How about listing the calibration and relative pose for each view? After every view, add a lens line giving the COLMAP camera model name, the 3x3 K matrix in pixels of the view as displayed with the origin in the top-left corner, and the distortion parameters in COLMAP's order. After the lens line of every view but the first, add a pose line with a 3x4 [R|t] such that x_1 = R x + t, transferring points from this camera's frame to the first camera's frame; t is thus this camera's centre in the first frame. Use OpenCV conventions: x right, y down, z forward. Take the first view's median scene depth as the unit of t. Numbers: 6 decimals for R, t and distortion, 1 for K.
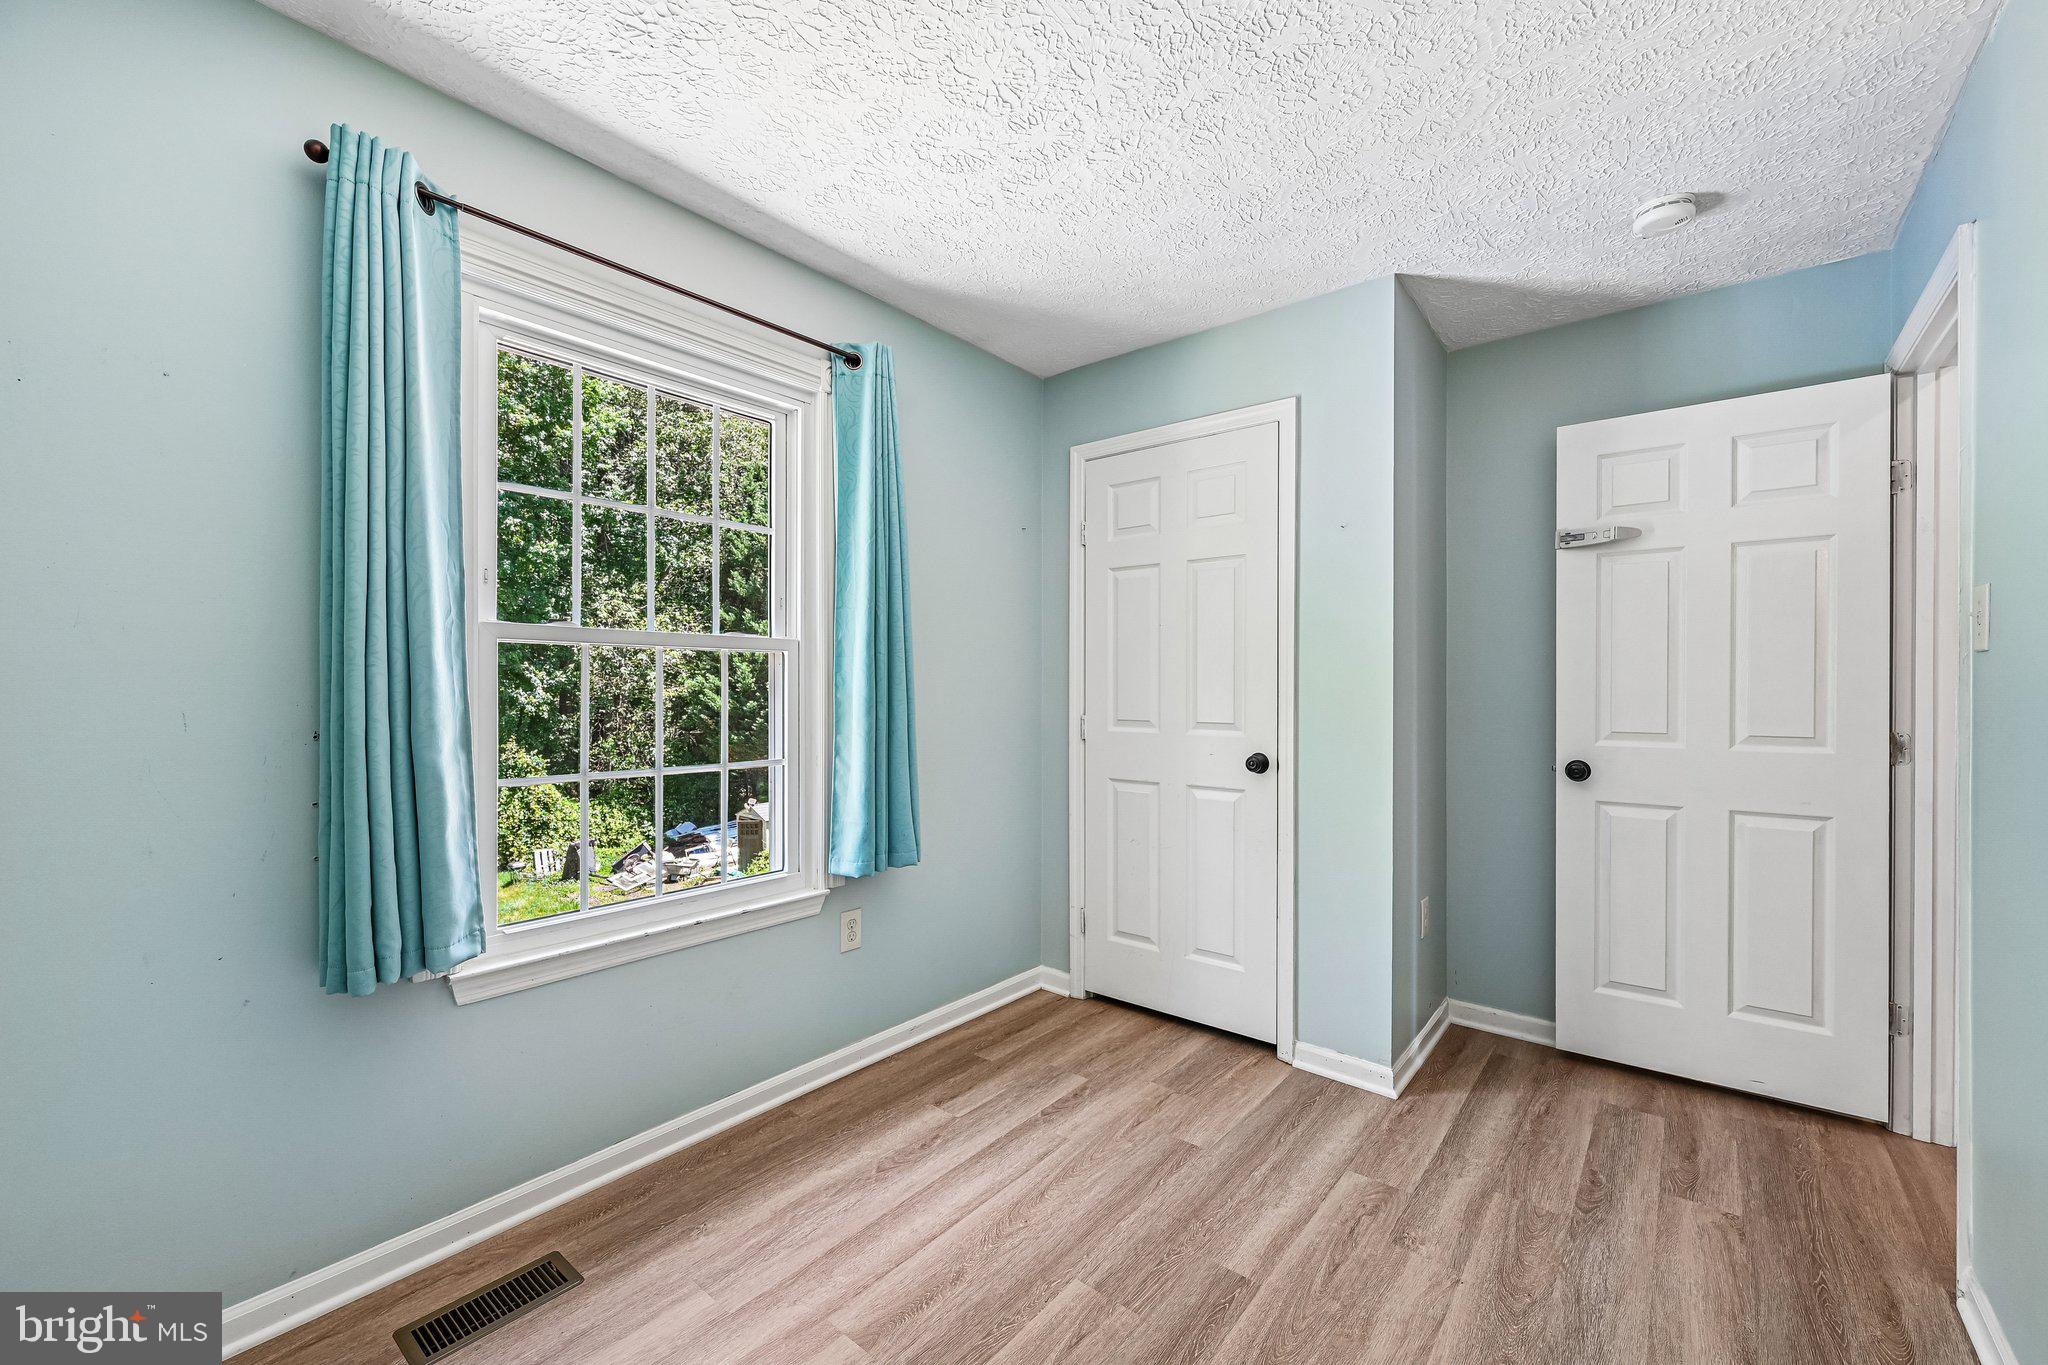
lens RADIAL K [[825.2, 0, 1013.0], [0, 825.2, 686.3], [0, 0, 1]] dist [-0.000611, 0.000542]
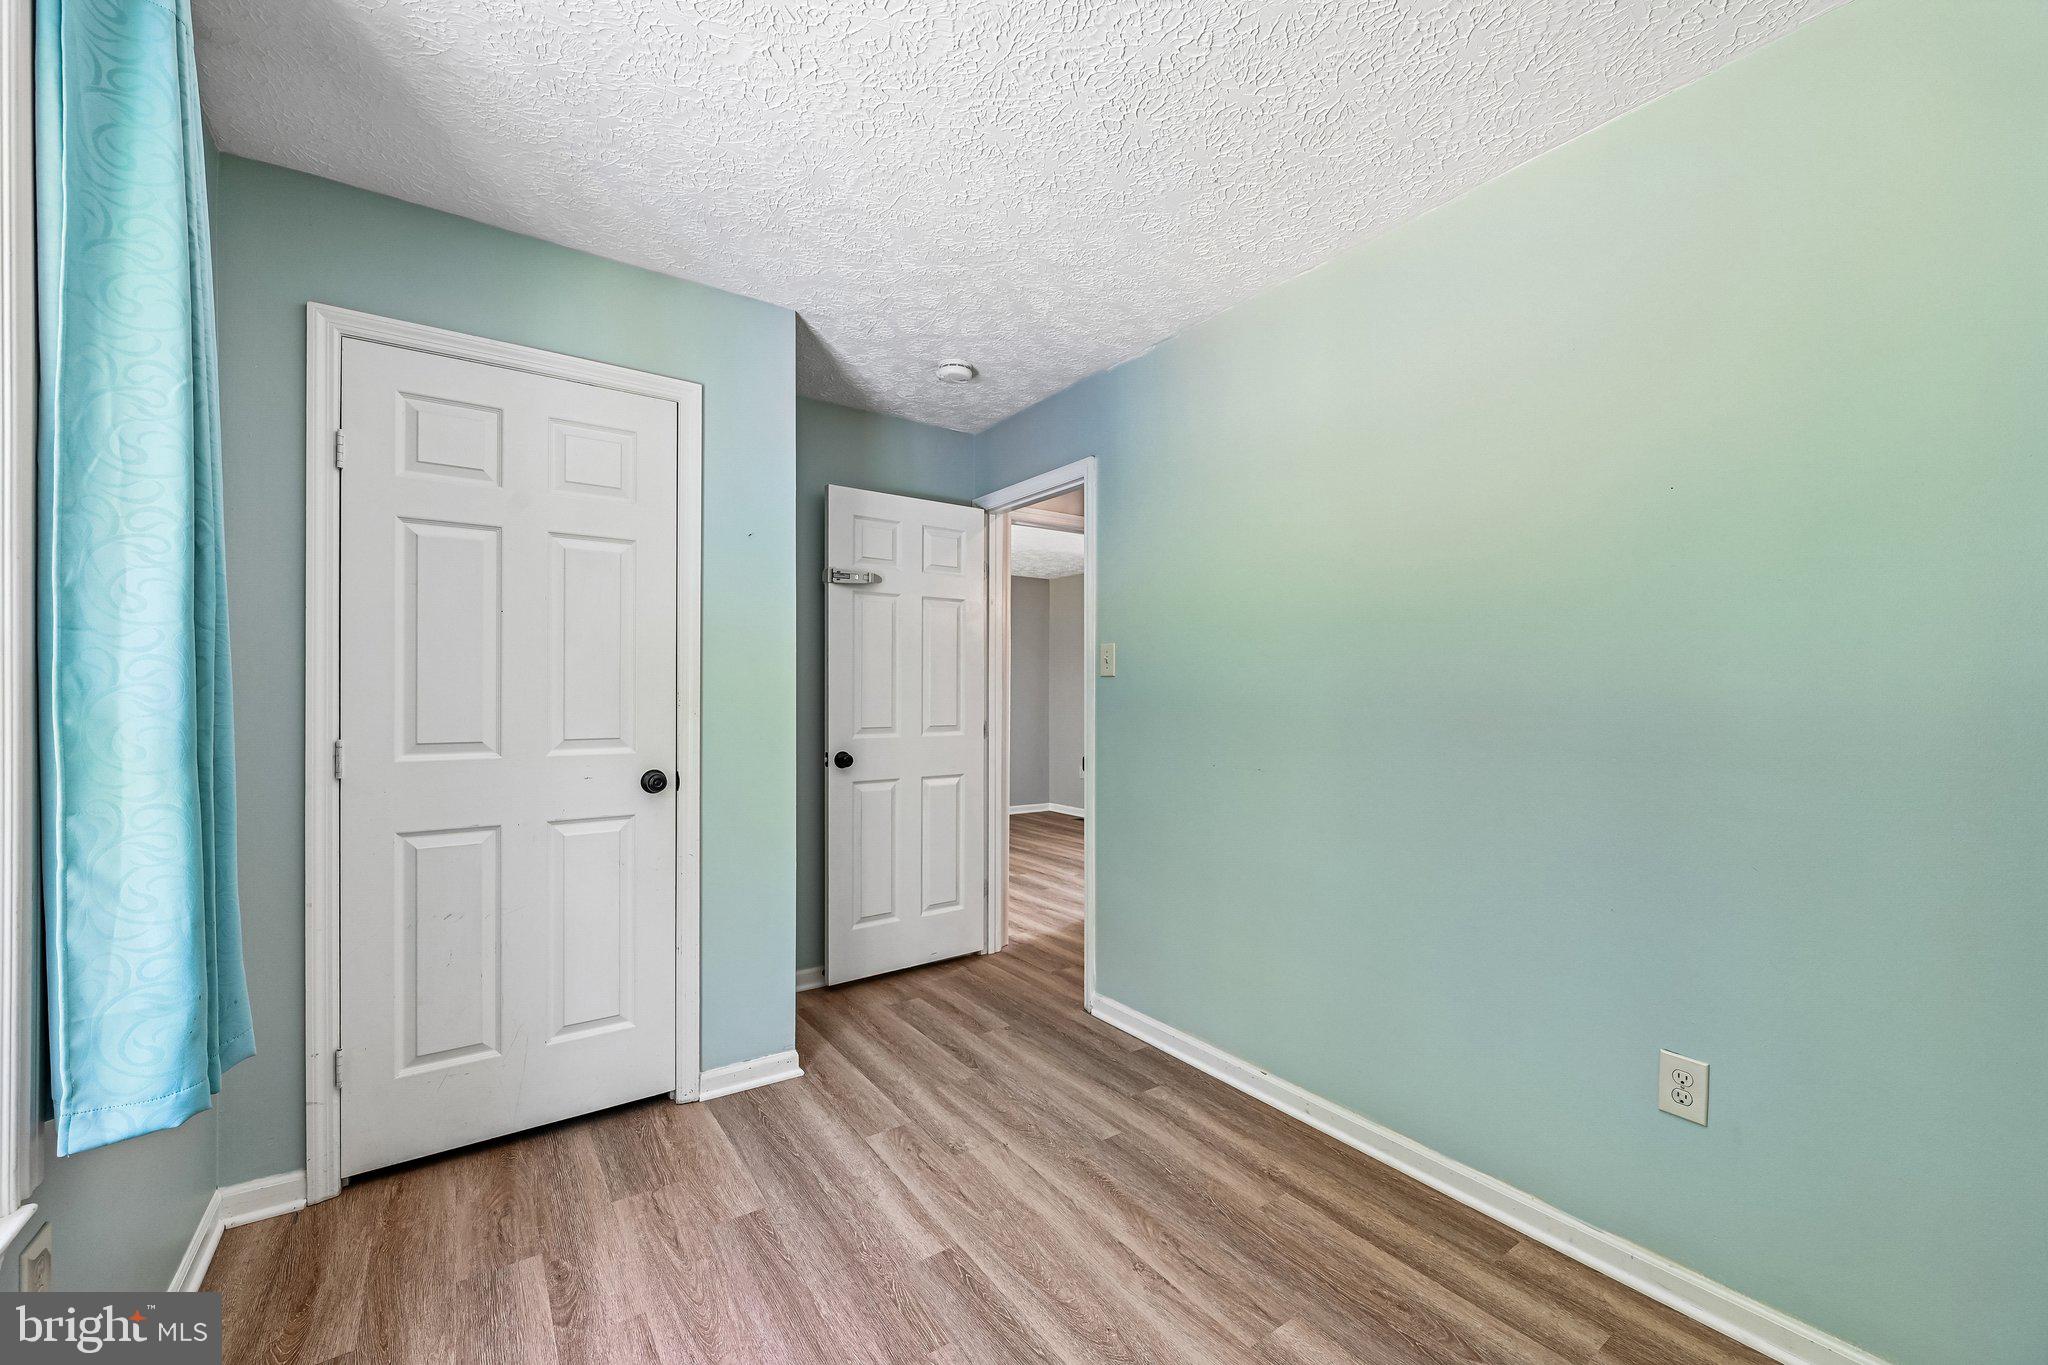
lens RADIAL K [[815.6, 0, 1037.3], [0, 815.6, 688.3], [0, 0, 1]] dist [-0.001375, -0.000011]
pose [[0.248889, 0.002796, 0.968528, -0.502271], [-0.002086, 0.999995, -0.002351, -0.005859], [-0.968530, -0.001435, 0.248894, 0.439643]]
